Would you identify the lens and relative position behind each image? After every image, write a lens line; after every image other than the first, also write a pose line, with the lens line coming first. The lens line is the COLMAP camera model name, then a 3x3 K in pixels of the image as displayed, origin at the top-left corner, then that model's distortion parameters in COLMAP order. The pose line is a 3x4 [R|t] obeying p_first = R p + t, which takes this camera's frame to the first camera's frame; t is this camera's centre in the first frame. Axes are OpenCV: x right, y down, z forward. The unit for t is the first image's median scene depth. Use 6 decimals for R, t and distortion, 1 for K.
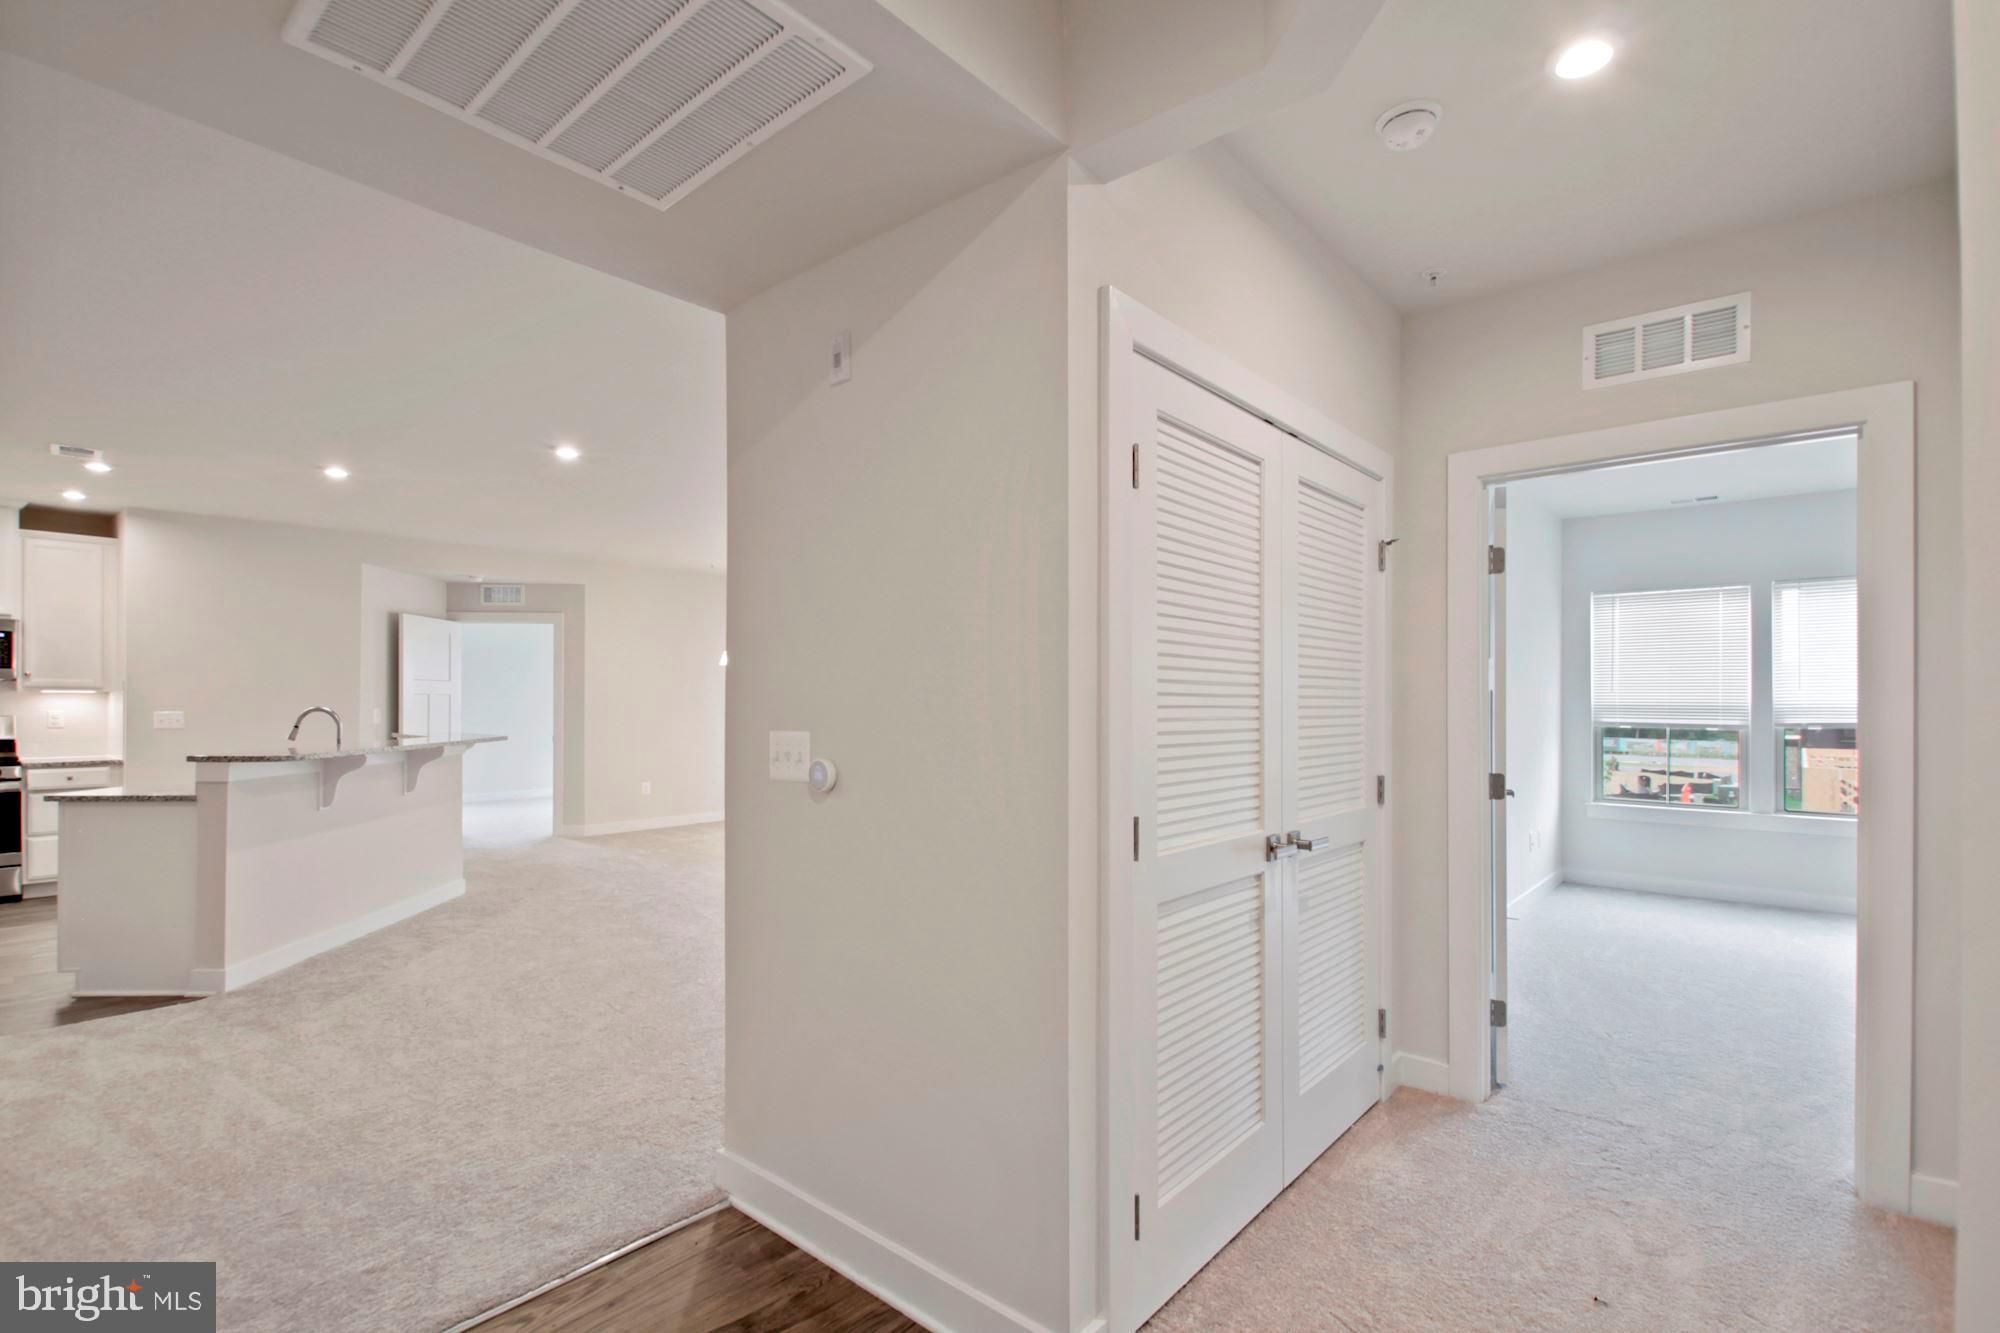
lens RADIAL K [[922.8, 0, 982.4], [0, 922.8, 694.5], [0, 0, 1]] dist [-0.000392, -0.000334]
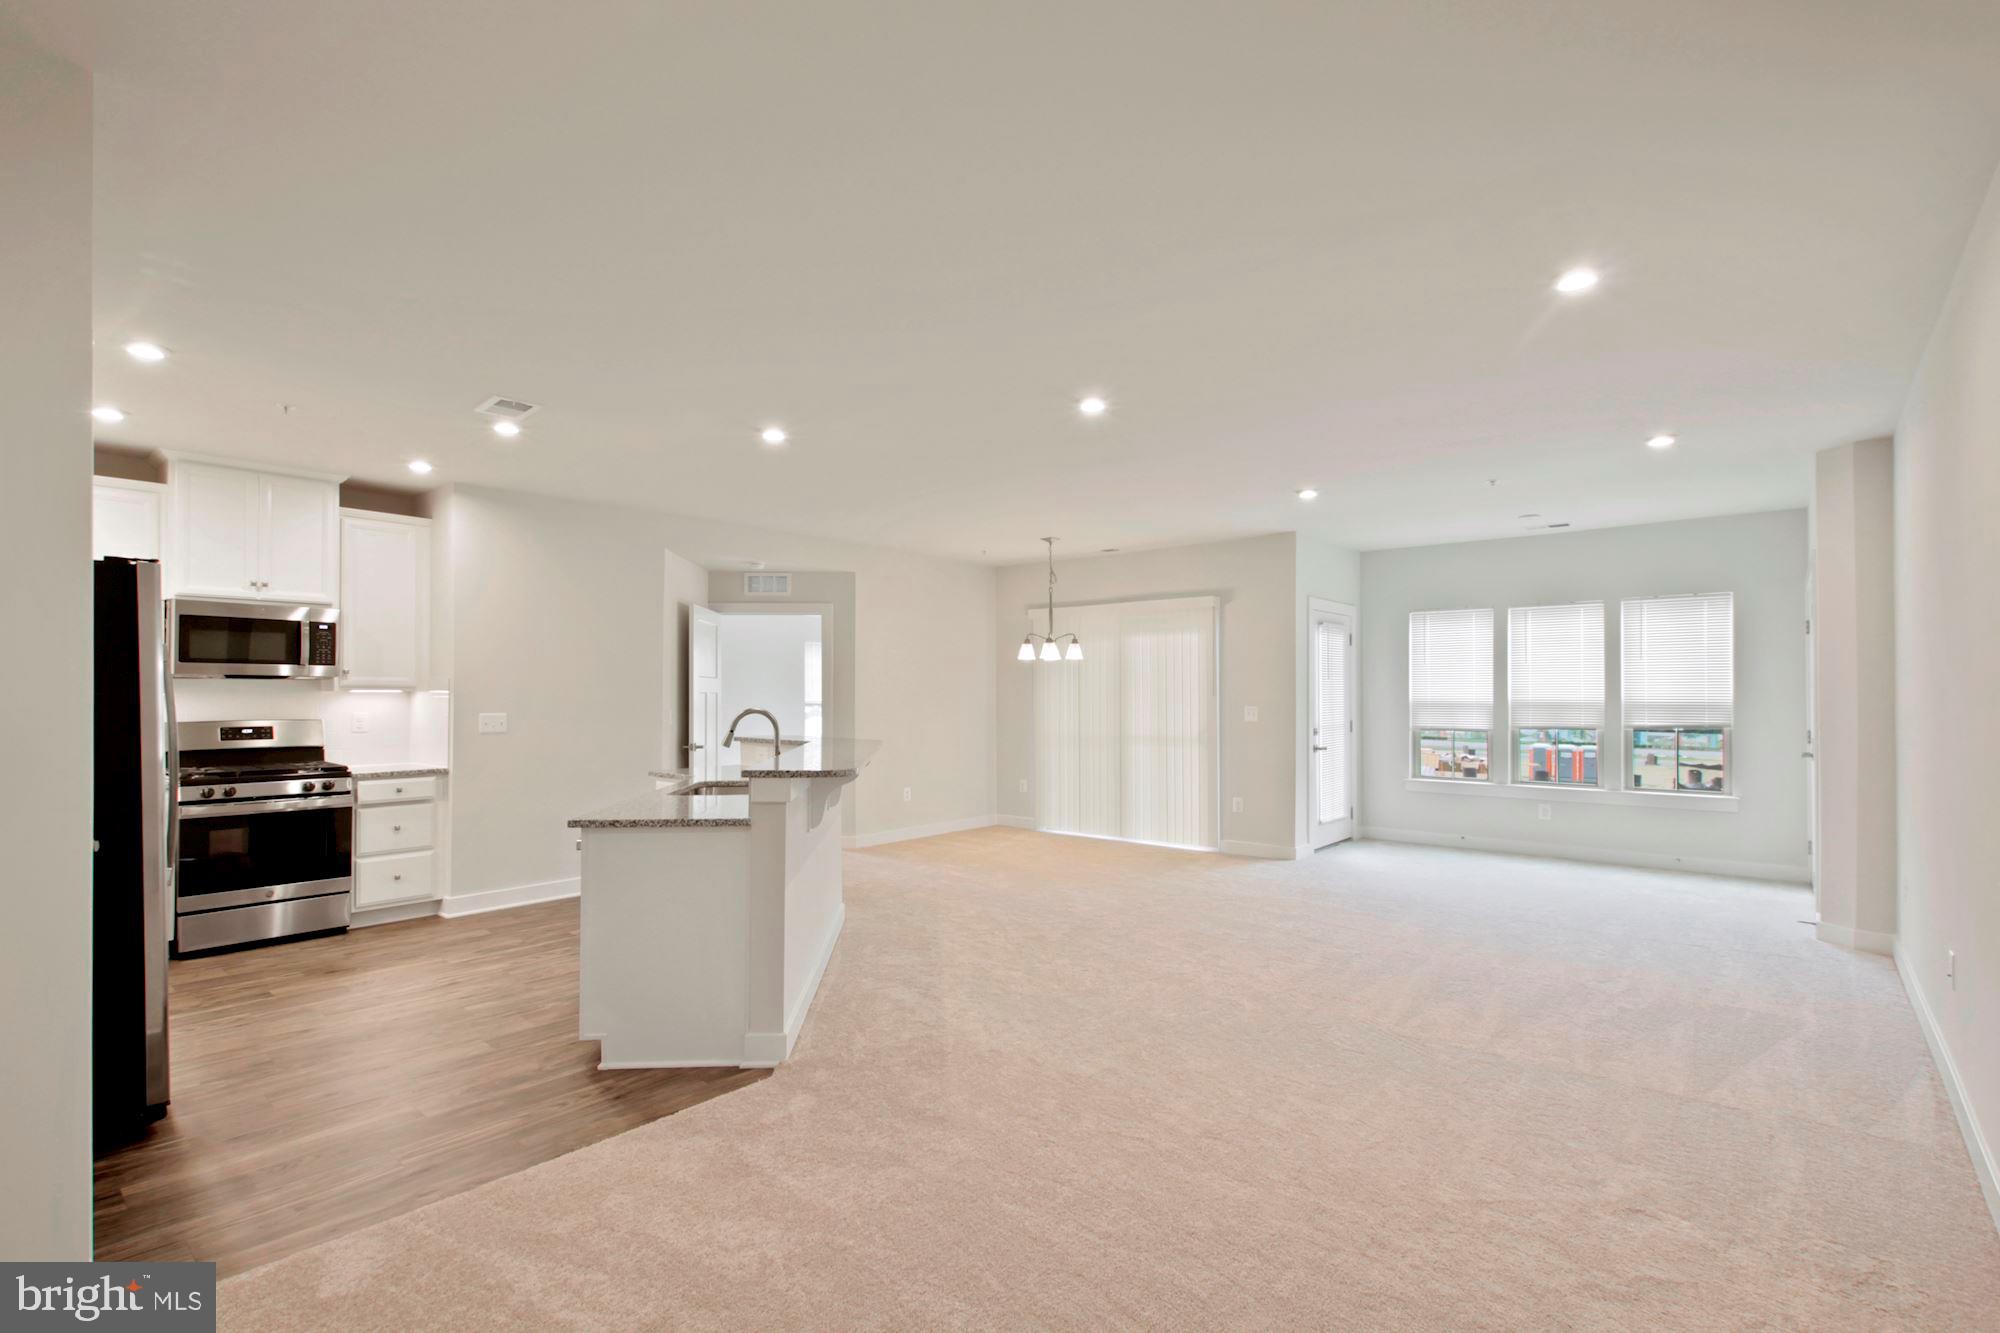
lens RADIAL K [[921.4, 0, 1000.0], [0, 921.4, 666.5], [0, 0, 1]] dist [0.000463, 0.000059]
pose [[0.999989, -0.004084, 0.002486, -0.336627], [0.004148, 0.999648, -0.026212, -0.000889], [-0.002378, 0.026222, 0.999653, 0.097867]]
